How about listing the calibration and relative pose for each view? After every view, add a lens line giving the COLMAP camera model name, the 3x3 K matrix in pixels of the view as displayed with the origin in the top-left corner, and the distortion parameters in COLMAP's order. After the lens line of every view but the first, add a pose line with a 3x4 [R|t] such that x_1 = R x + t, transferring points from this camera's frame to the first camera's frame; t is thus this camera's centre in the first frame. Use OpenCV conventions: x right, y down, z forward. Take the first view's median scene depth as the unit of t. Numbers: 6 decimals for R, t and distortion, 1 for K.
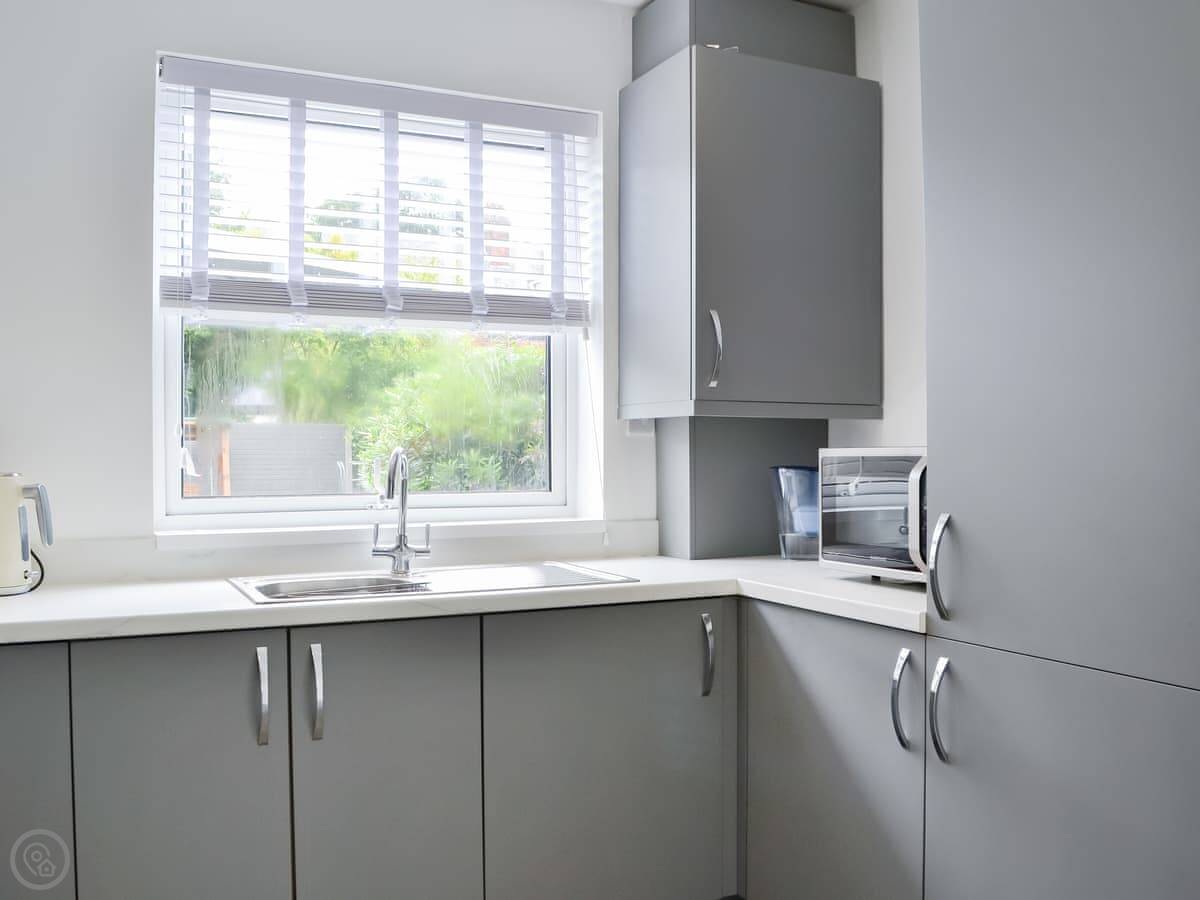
lens RADIAL K [[1081.9, 0, 601.6], [0, 1081.9, 494.5], [0, 0, 1]] dist [-0.082436, 0.006340]
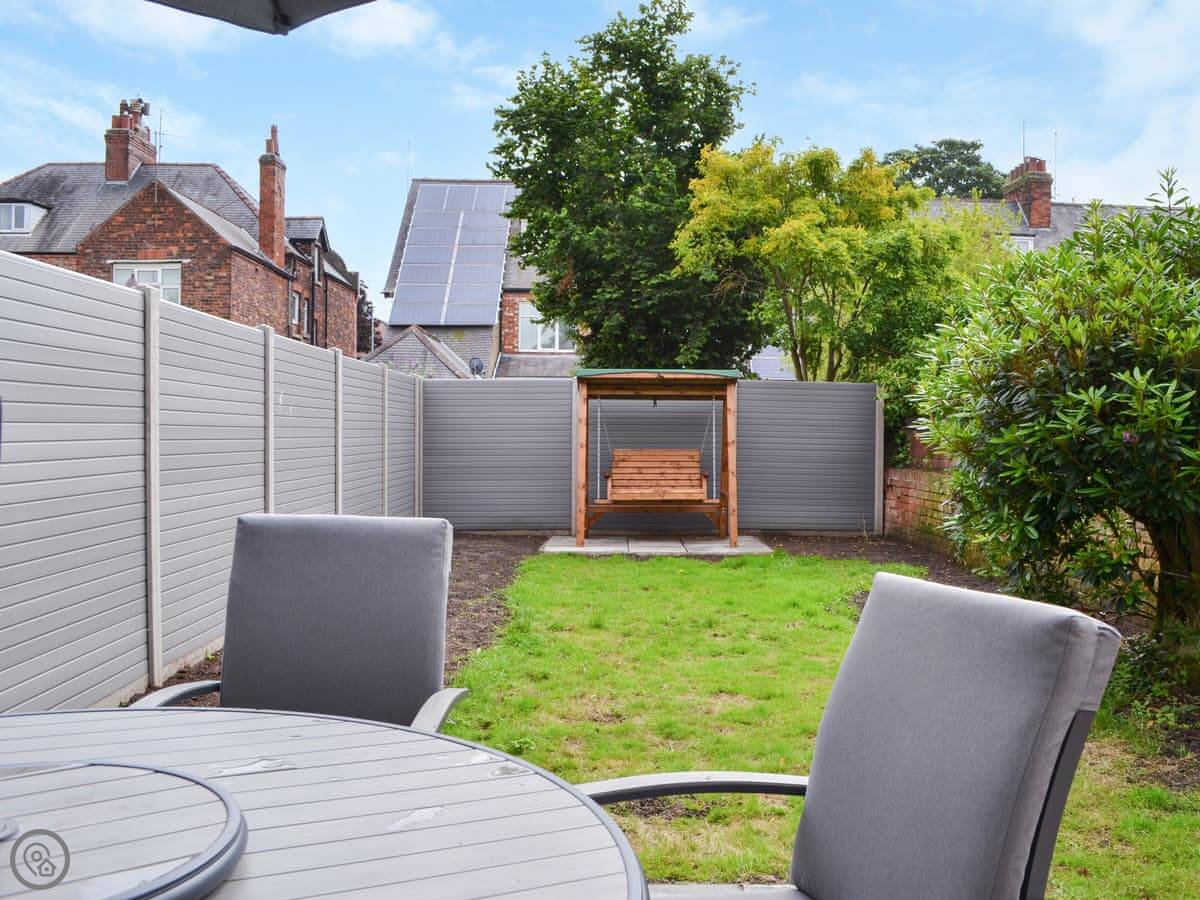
lens RADIAL K [[1081.9, 0, 601.6], [0, 1081.9, 494.5], [0, 0, 1]] dist [-0.082436, 0.006340]
pose [[0.891373, 0.034955, -0.451921, -0.076908], [-0.029687, 0.999383, 0.018745, 0.013112], [0.452298, -0.003292, 0.891861, 0.266202]]
